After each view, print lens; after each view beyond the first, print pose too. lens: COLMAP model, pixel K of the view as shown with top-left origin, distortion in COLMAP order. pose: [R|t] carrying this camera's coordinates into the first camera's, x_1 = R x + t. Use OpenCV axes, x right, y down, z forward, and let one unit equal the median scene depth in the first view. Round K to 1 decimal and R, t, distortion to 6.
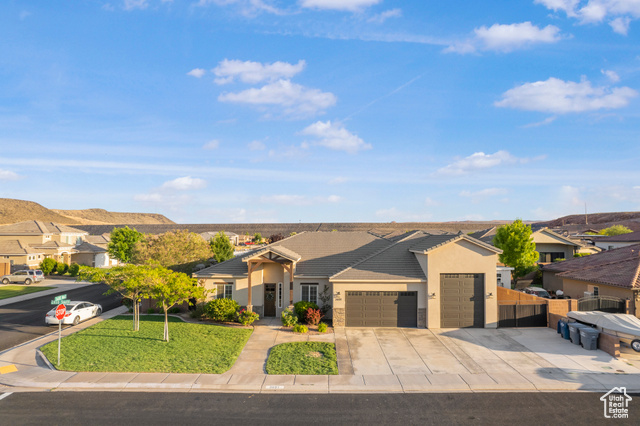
lens RADIAL K [[408.7, 0, 321.1], [0, 408.7, 210.5], [0, 0, 1]] dist [-0.062814, 0.052721]
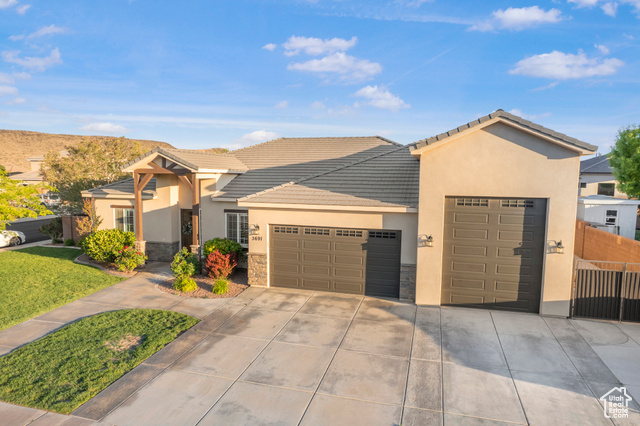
lens RADIAL K [[408.7, 0, 321.6], [0, 408.7, 214.5], [0, 0, 1]] dist [-0.062814, 0.052721]
pose [[0.963952, 0.033620, -0.263944, 0.277464], [0.008718, 0.987462, 0.157615, 0.099099], [0.265933, -0.154234, 0.951573, 0.499164]]
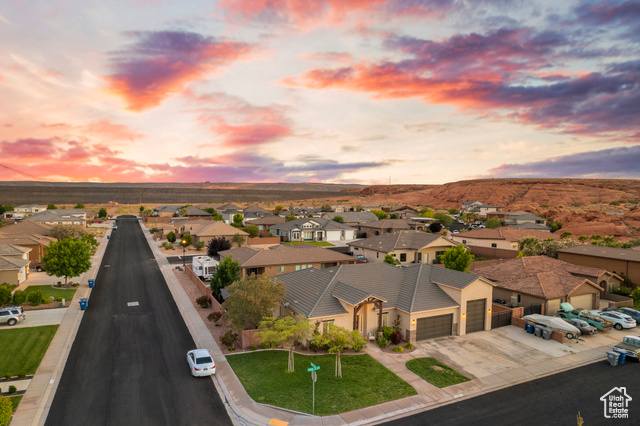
lens RADIAL K [[408.7, 0, 323.3], [0, 408.7, 214.5], [0, 0, 1]] dist [-0.062814, 0.052721]
pose [[0.897132, -0.010603, 0.441635, -0.913332], [-0.037917, 0.994174, 0.100893, -0.323444], [-0.440132, -0.107260, 0.891504, -0.138168]]
